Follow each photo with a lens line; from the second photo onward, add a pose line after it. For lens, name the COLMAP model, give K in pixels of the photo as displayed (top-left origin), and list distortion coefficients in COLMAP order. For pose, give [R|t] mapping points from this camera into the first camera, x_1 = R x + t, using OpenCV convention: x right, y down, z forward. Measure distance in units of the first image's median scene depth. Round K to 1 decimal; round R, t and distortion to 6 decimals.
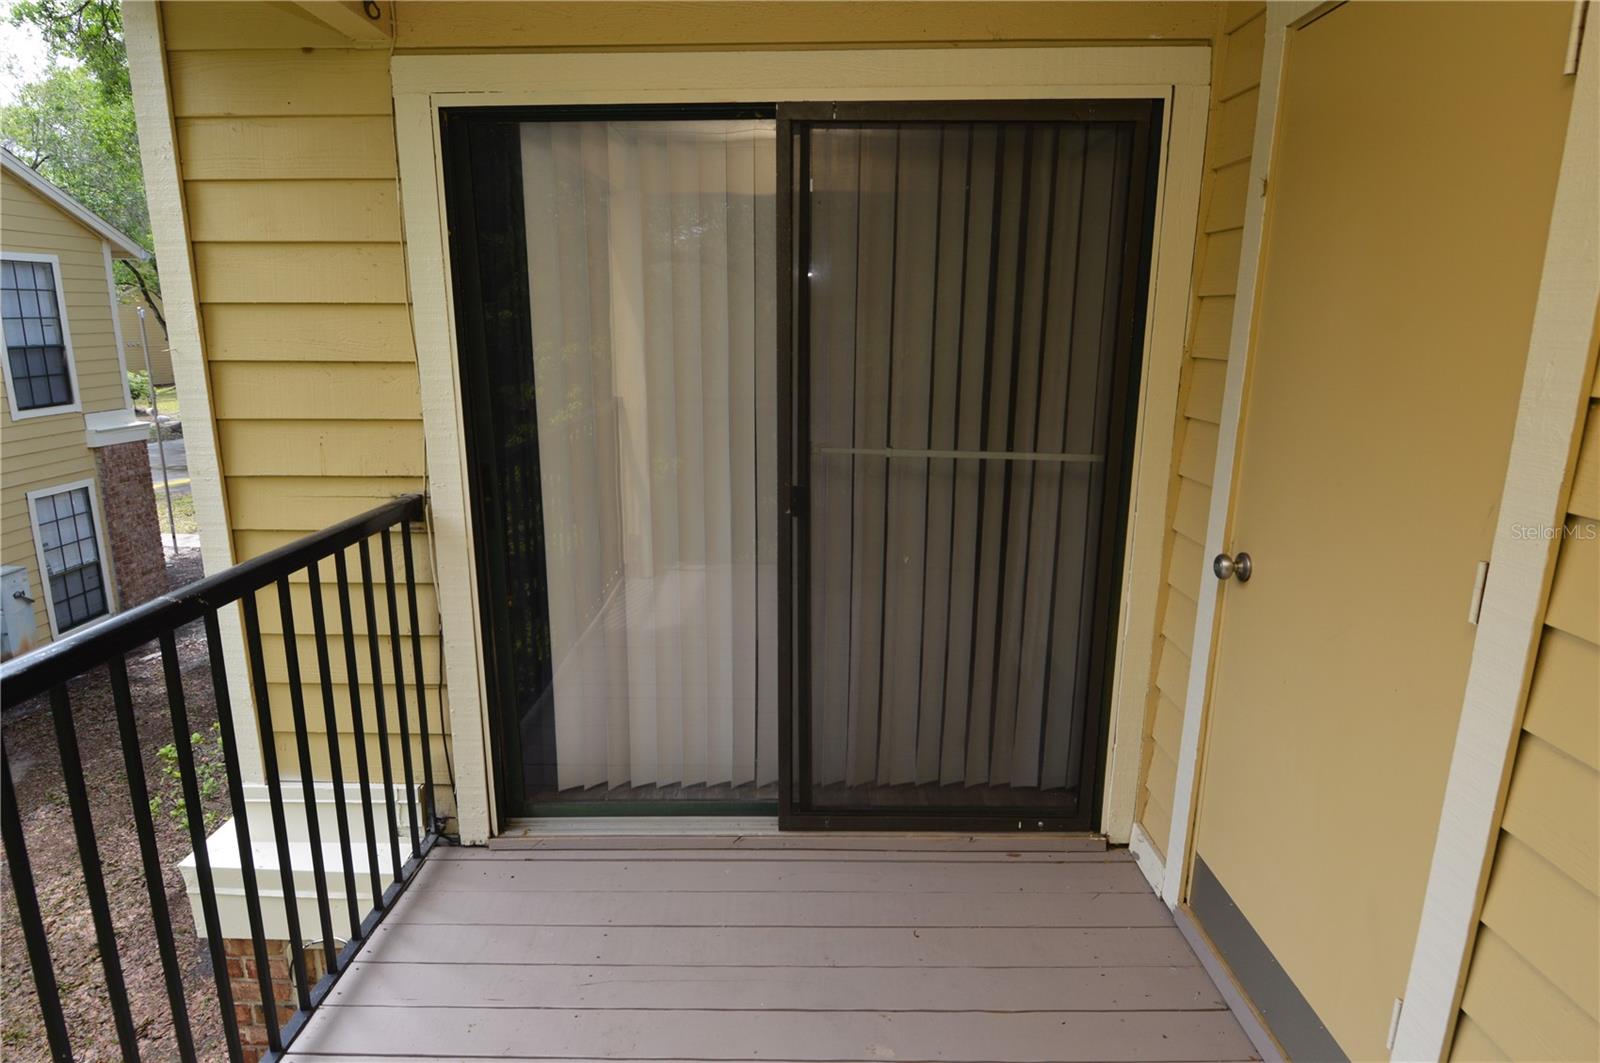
lens RADIAL K [[890.5, 0, 792.7], [0, 890.5, 524.4], [0, 0, 1]] dist [0.027508, -0.029946]
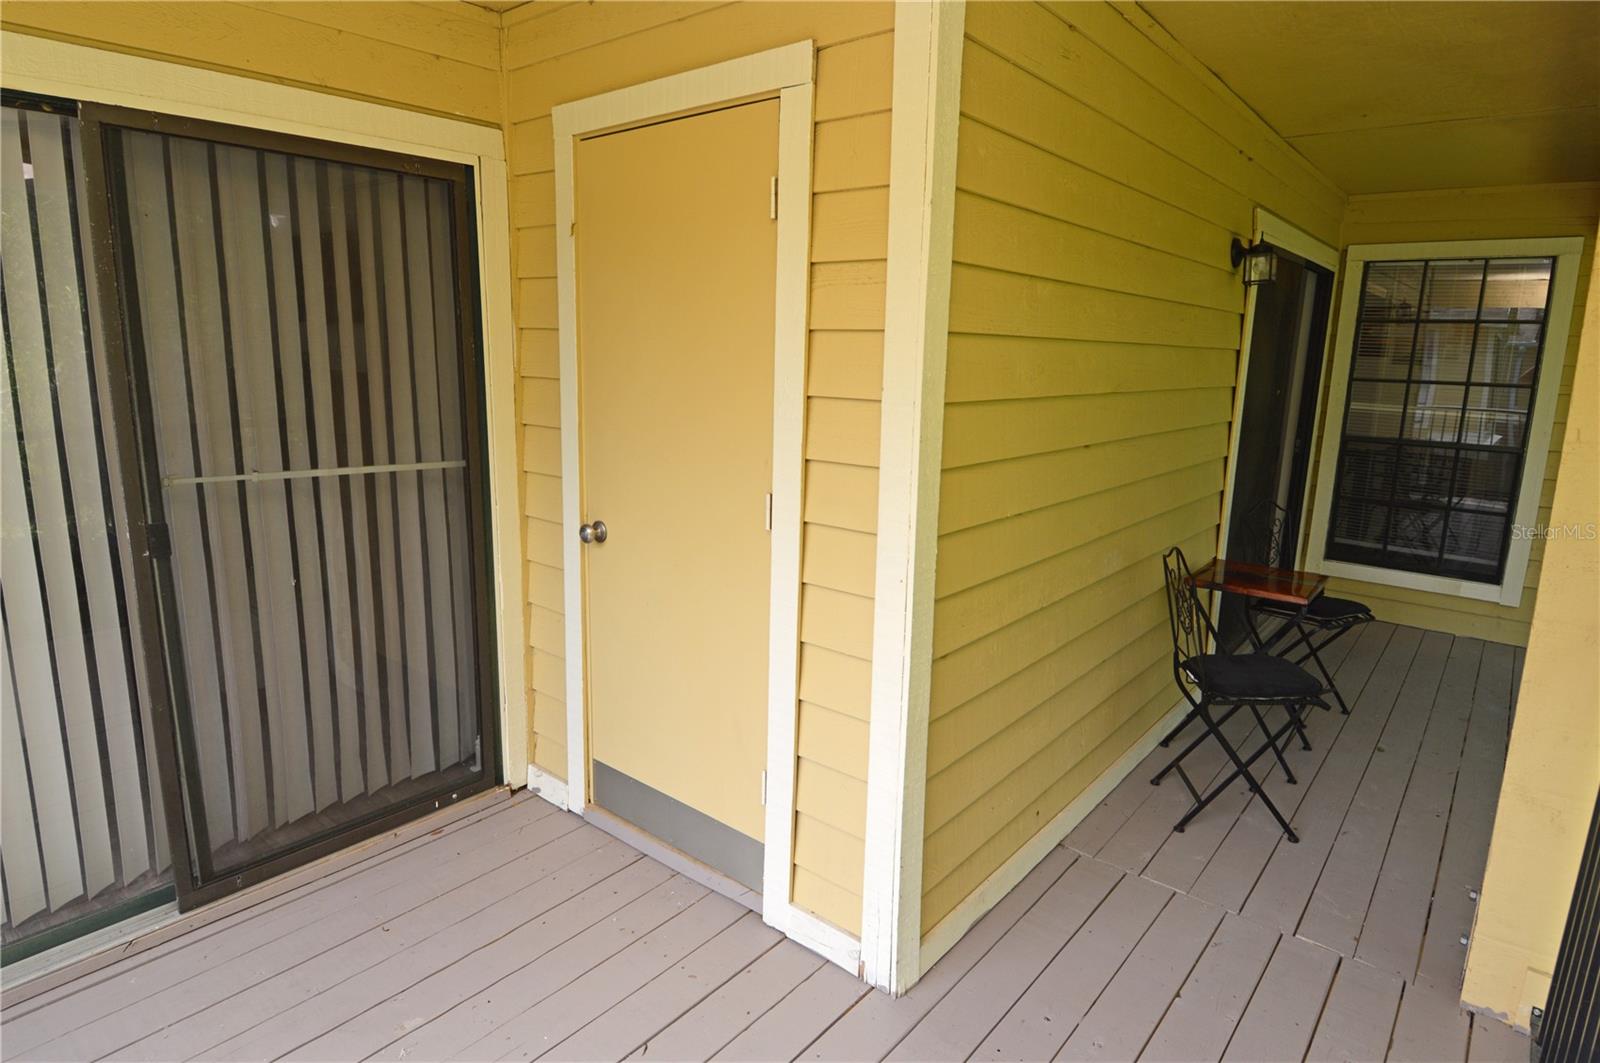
lens RADIAL K [[891.0, 0, 810.9], [0, 891.0, 513.2], [0, 0, 1]] dist [0.025417, -0.033293]
pose [[0.628128, -0.133231, 0.766619, -0.251217], [0.152489, 0.987205, 0.046626, 0.004902], [-0.763022, 0.087613, 0.640407, -0.077485]]
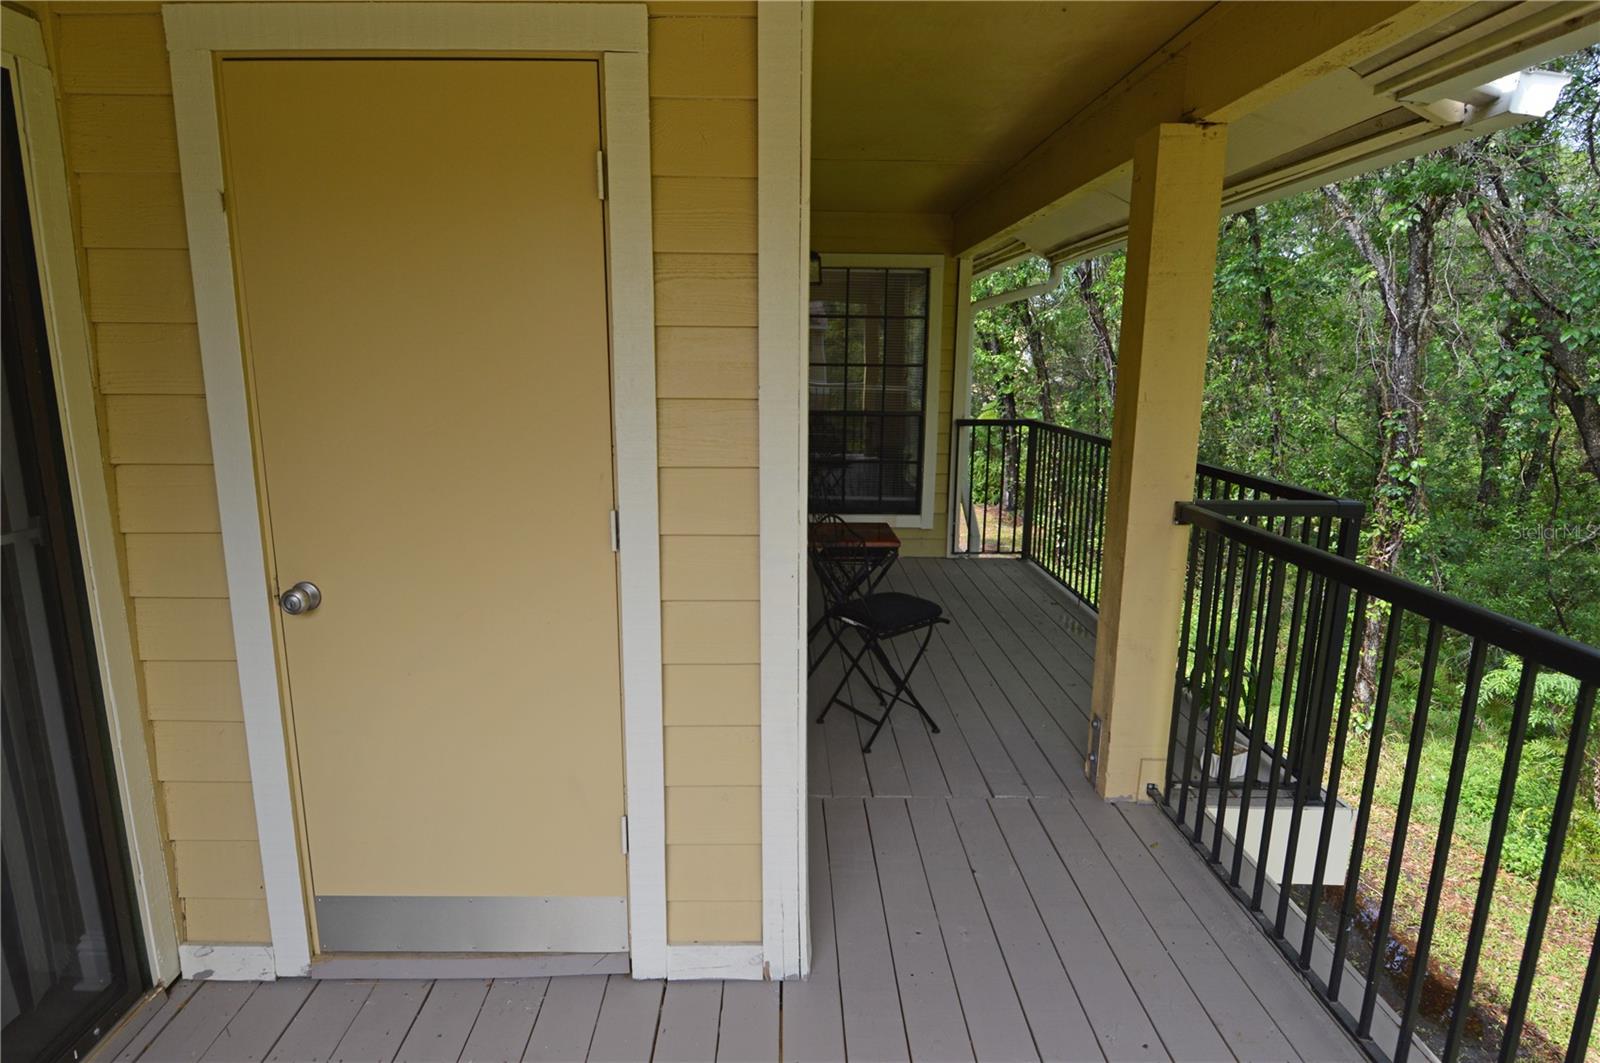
lens RADIAL K [[890.5, 0, 792.7], [0, 890.5, 524.4], [0, 0, 1]] dist [0.027508, -0.029946]
pose [[-0.020279, -0.199310, 0.979727, -0.374327], [0.215118, 0.956107, 0.198958, -0.088029], [-0.976377, 0.214792, 0.023486, 0.337918]]
